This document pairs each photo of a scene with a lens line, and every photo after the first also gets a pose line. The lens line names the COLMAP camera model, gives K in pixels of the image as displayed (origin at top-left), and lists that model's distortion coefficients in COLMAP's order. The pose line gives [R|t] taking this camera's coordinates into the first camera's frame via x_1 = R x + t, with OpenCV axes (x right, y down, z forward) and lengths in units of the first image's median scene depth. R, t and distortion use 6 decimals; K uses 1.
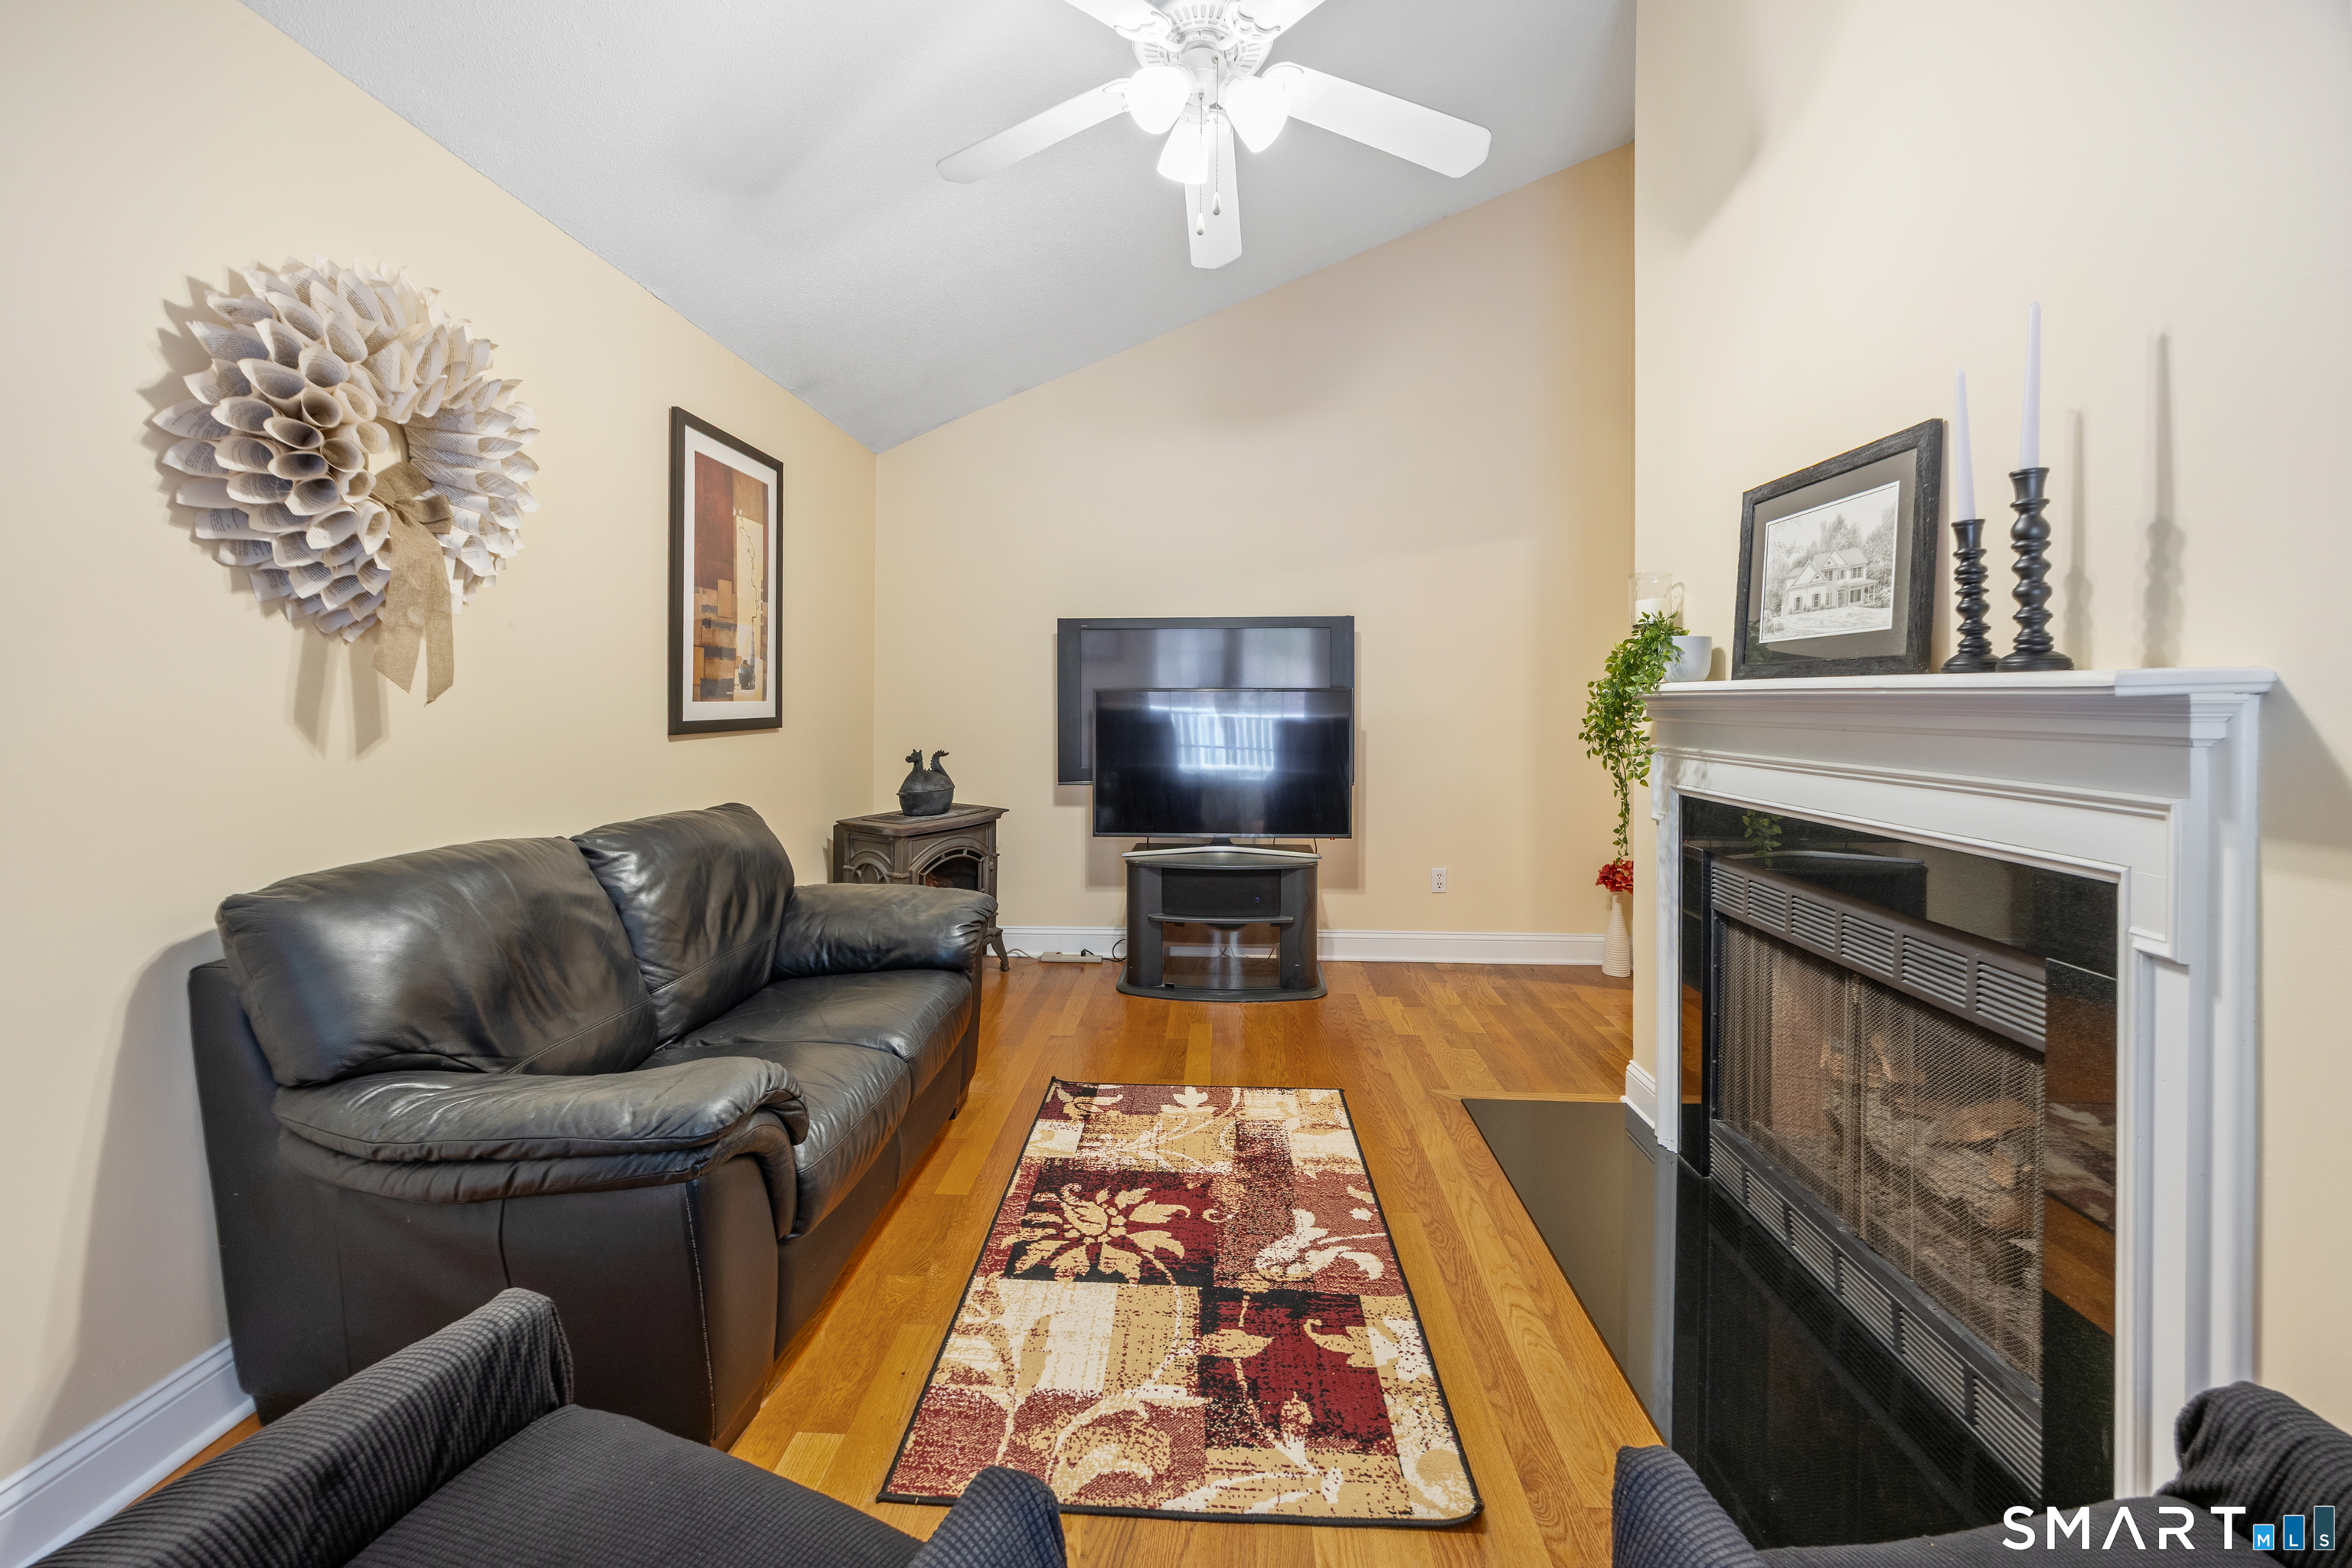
lens RADIAL K [[928.5, 0, 1176.4], [0, 928.5, 729.4], [0, 0, 1]] dist [-0.000446, -0.000652]
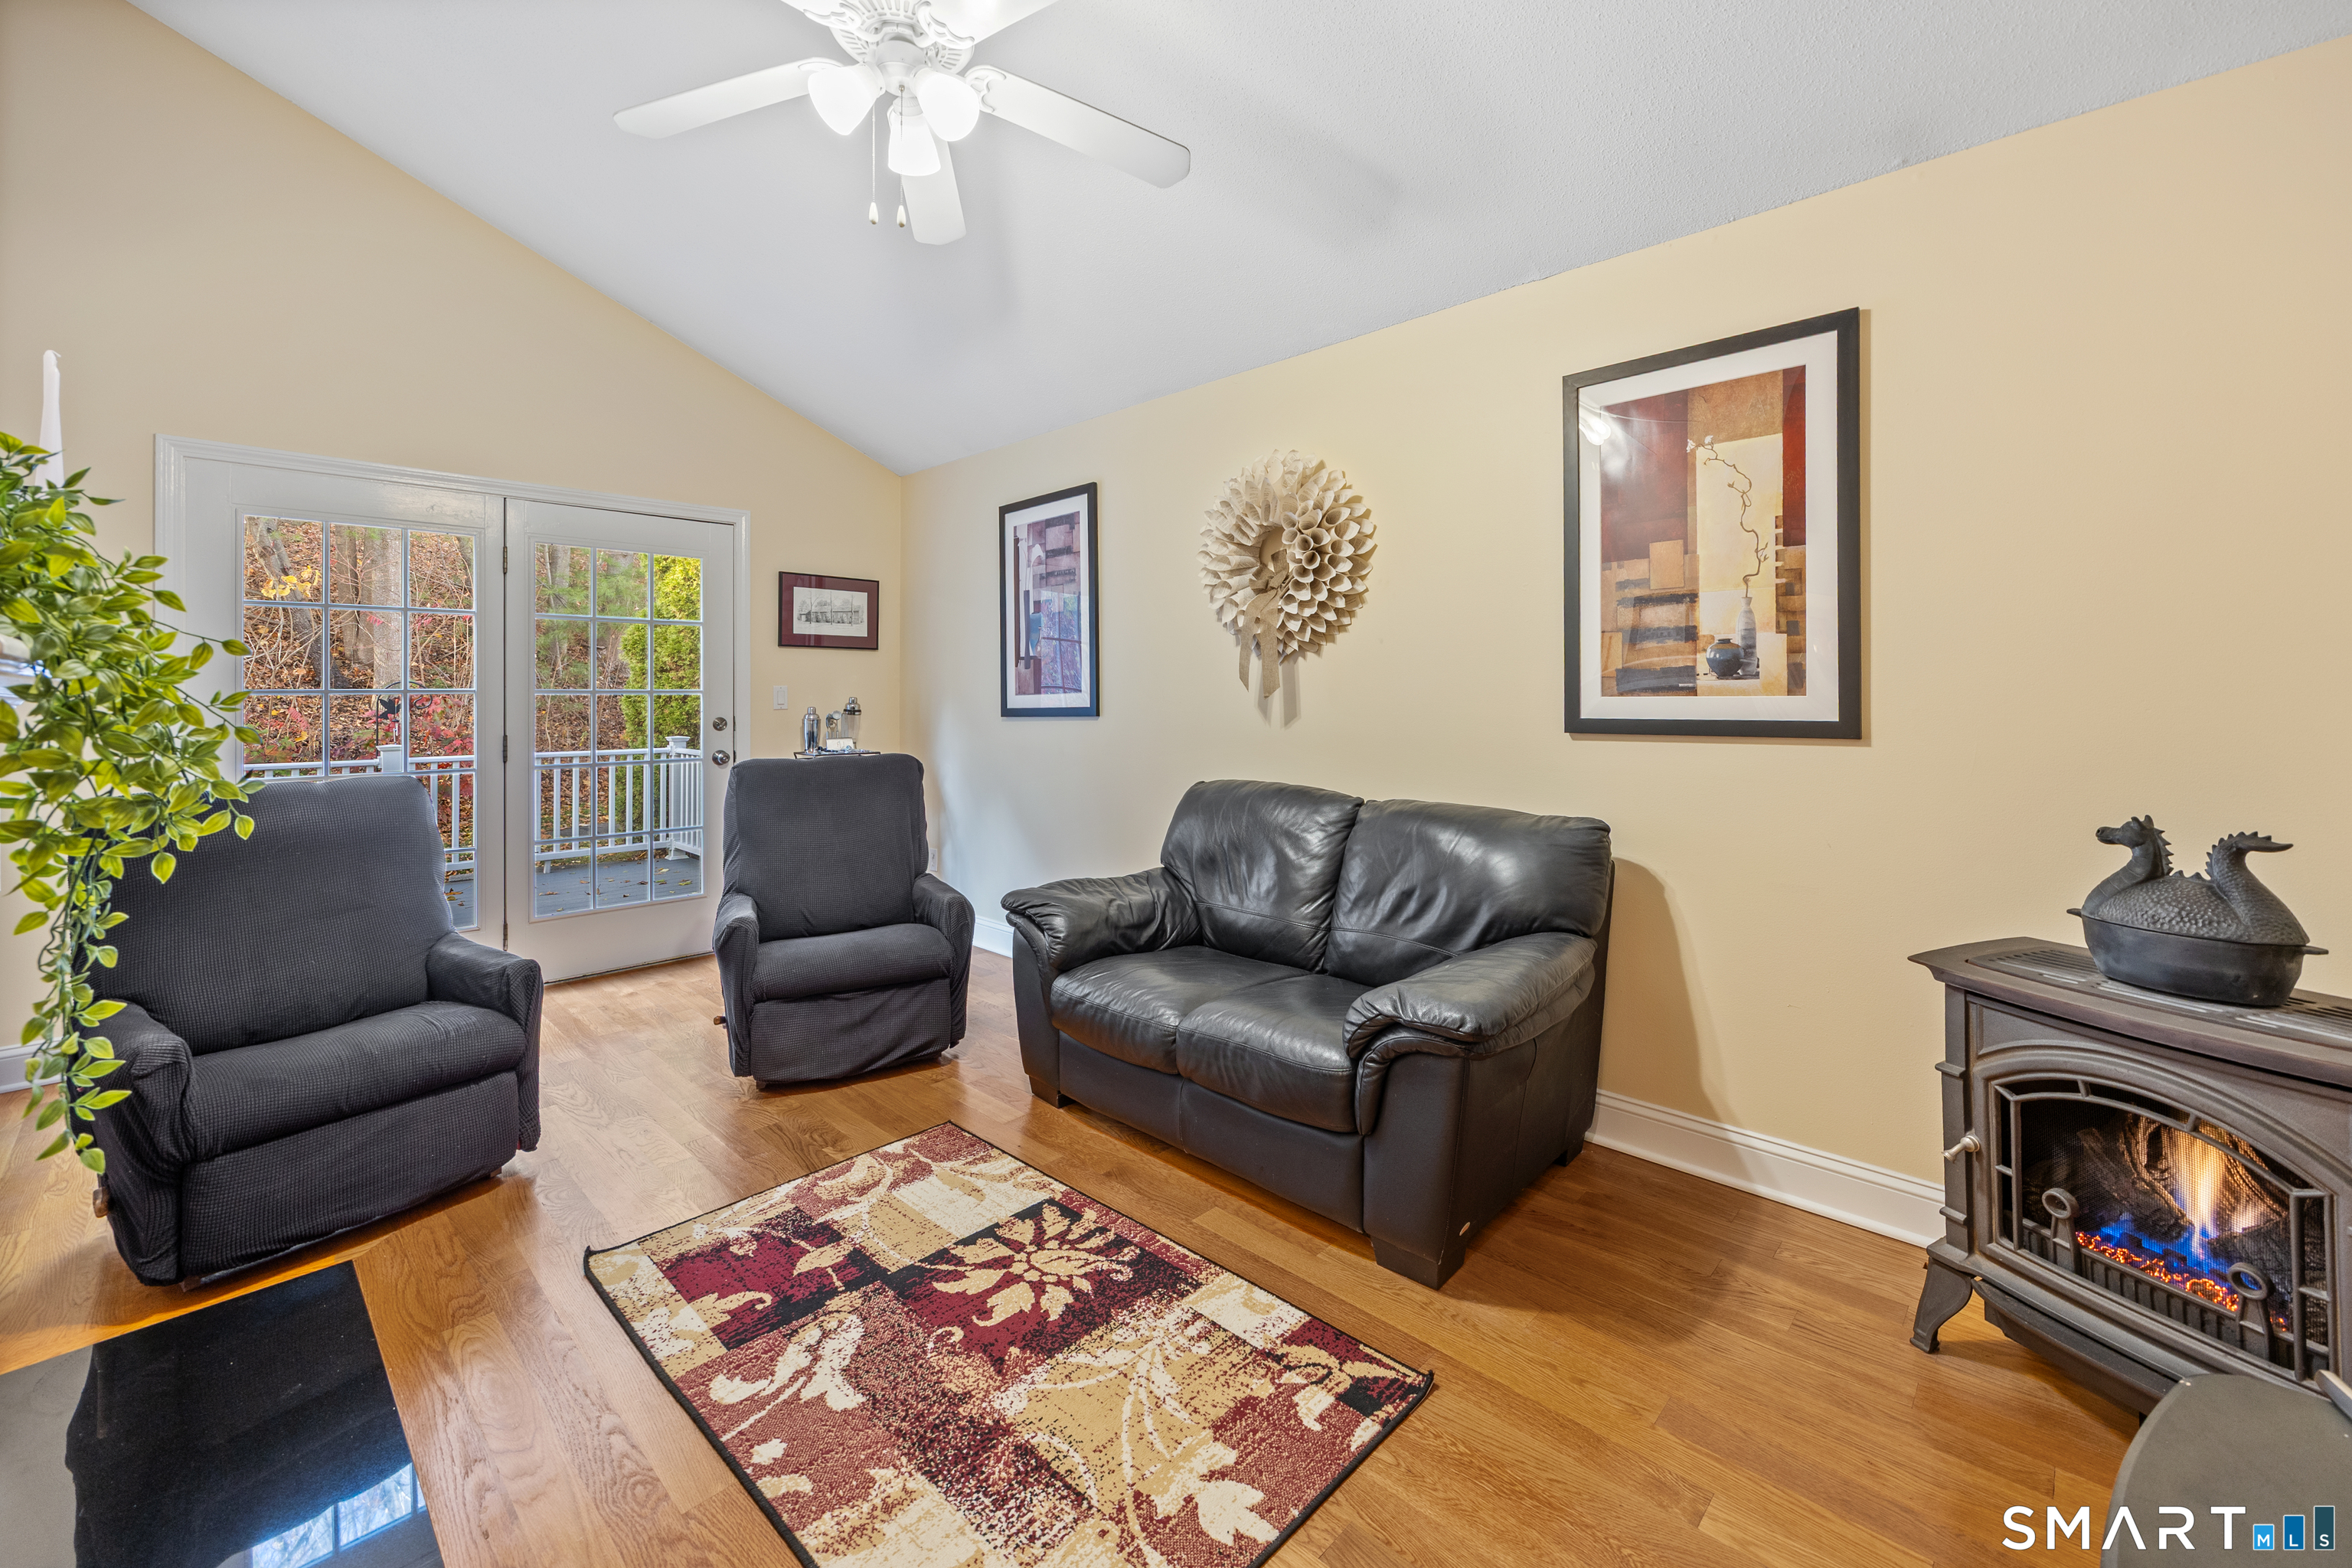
lens RADIAL K [[942.8, 0, 1184.7], [0, 942.8, 690.3], [0, 0, 1]] dist [-0.002185, -0.000159]
pose [[-0.655400, -0.006327, -0.755256, 0.595462], [-0.022473, 0.999686, 0.011127, -0.054225], [0.754948, 0.024265, -0.655336, 1.899375]]
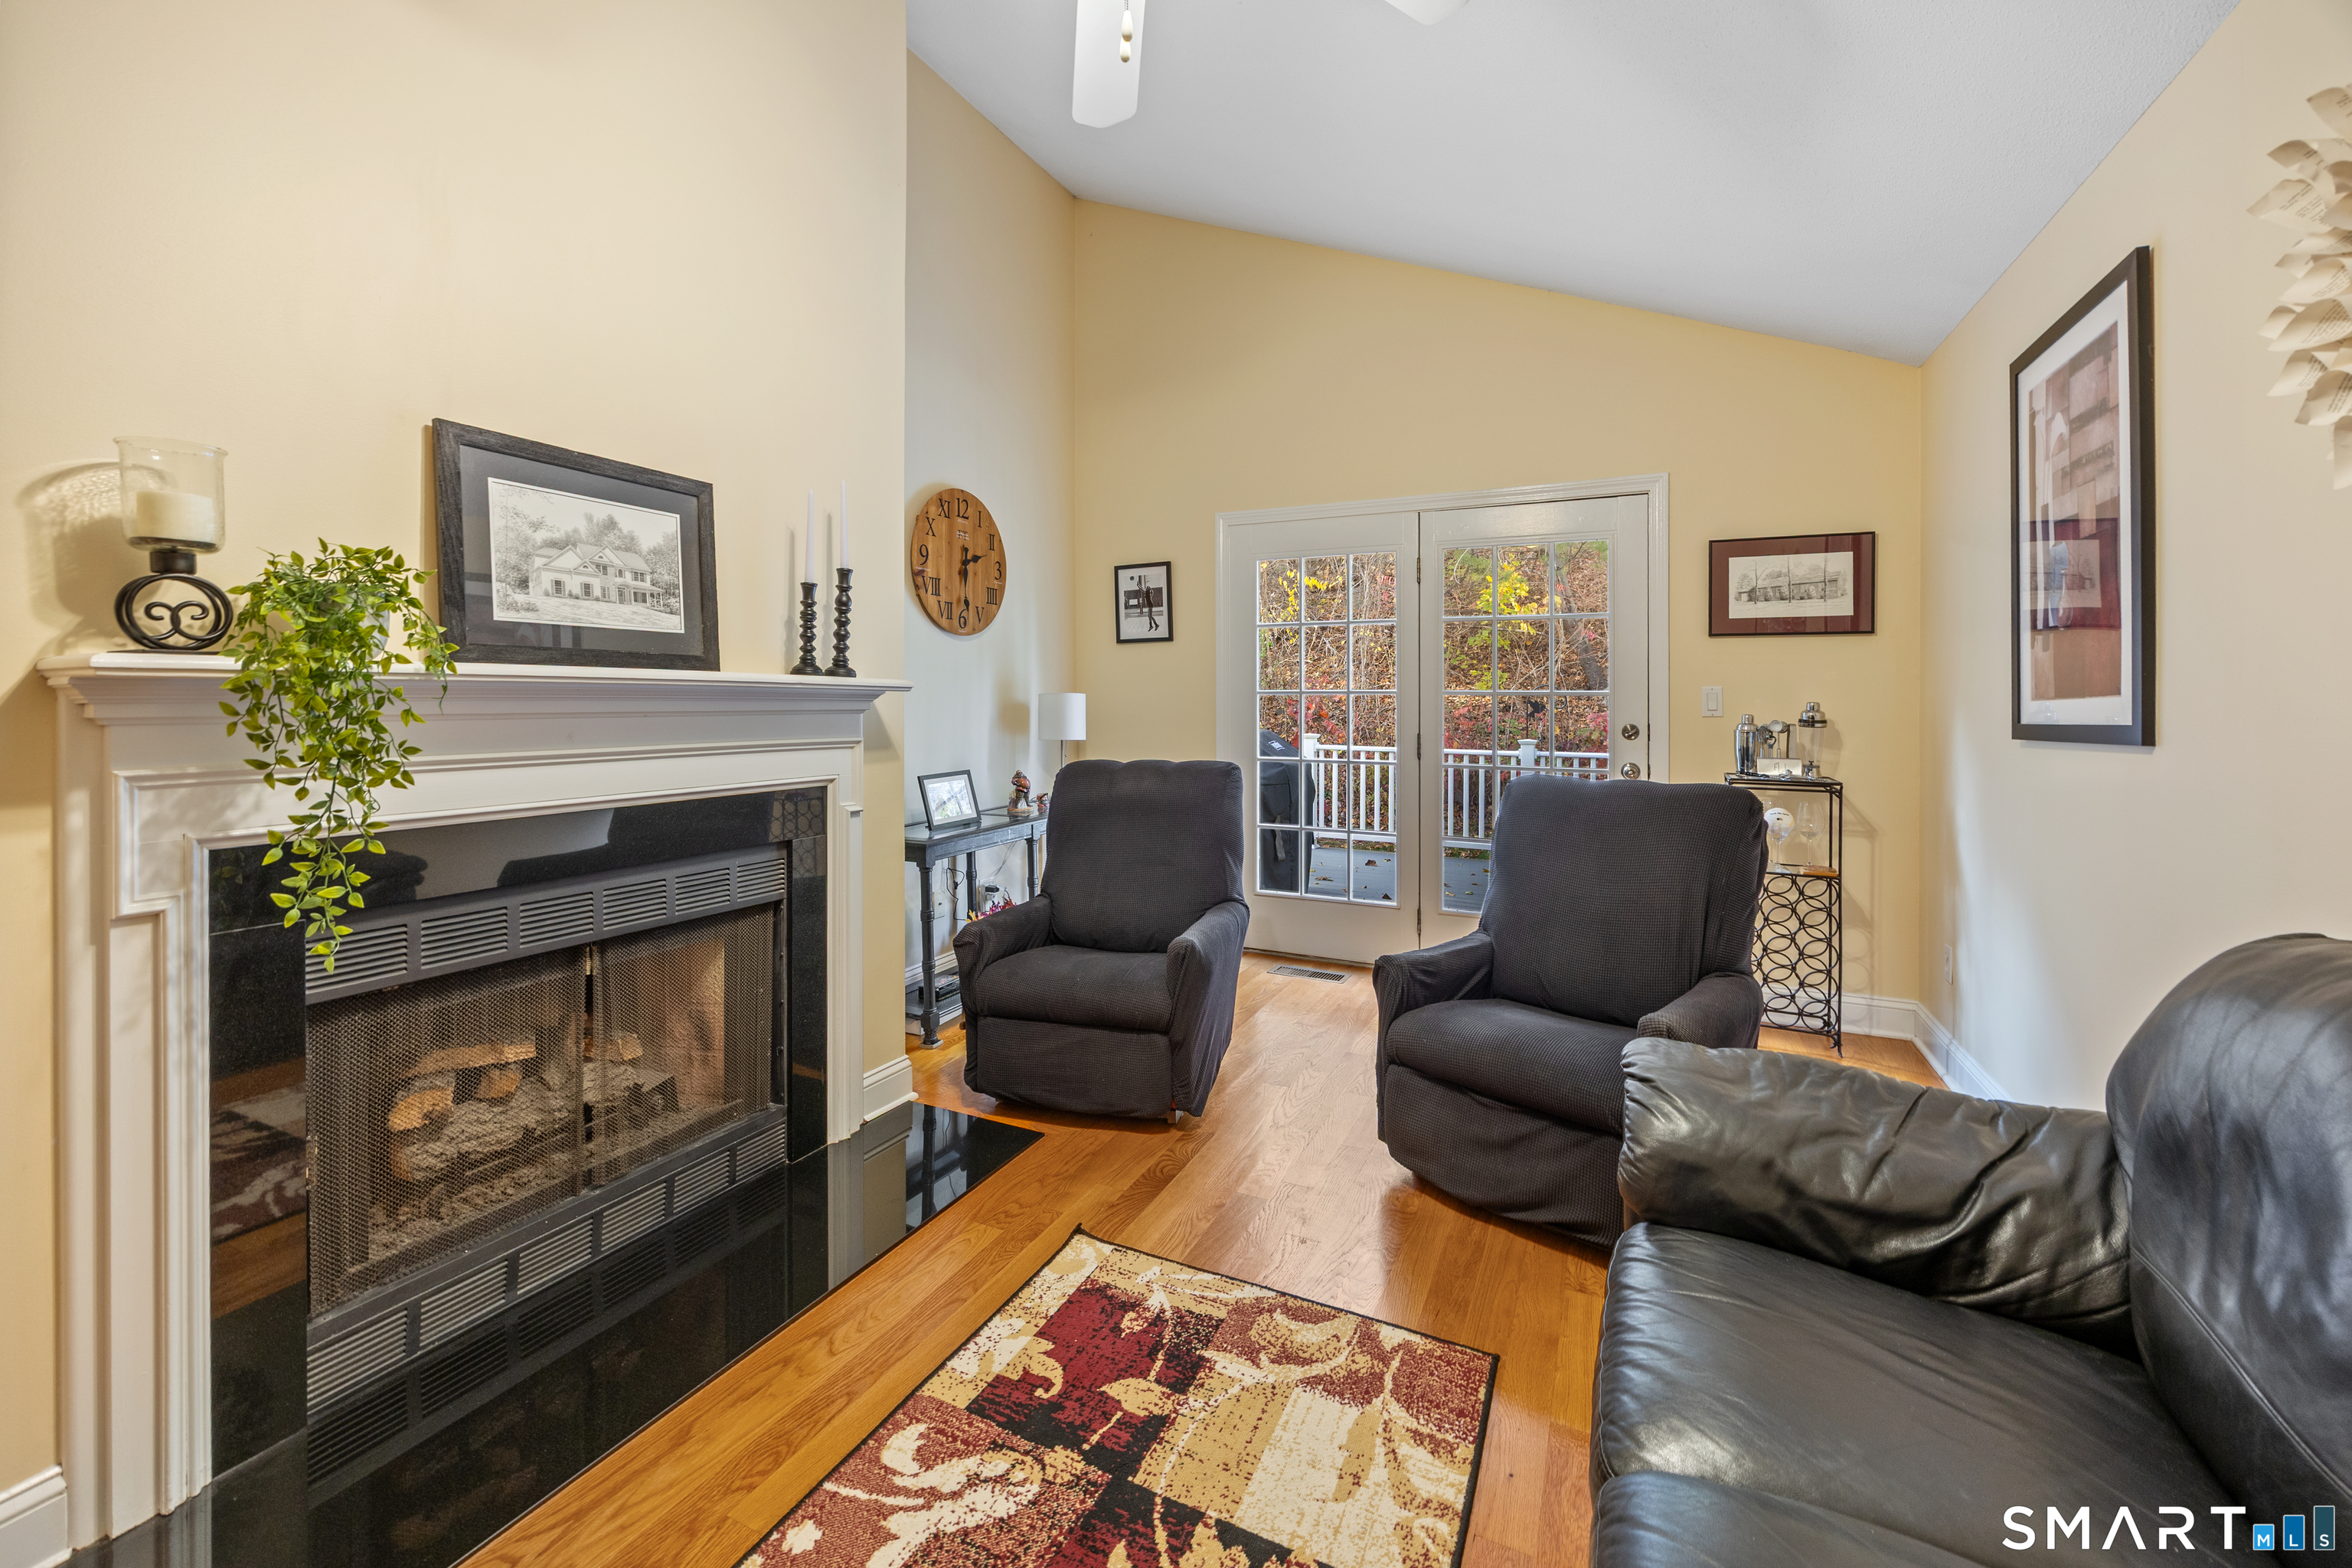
lens RADIAL K [[924.5, 0, 1195.6], [0, 924.5, 699.5], [0, 0, 1]] dist [-0.000212, -0.000055]
pose [[-0.924485, -0.009519, 0.381099, -0.299944], [0.002212, 0.999537, 0.030332, -0.048447], [-0.381212, 0.028885, -0.924036, 1.646378]]
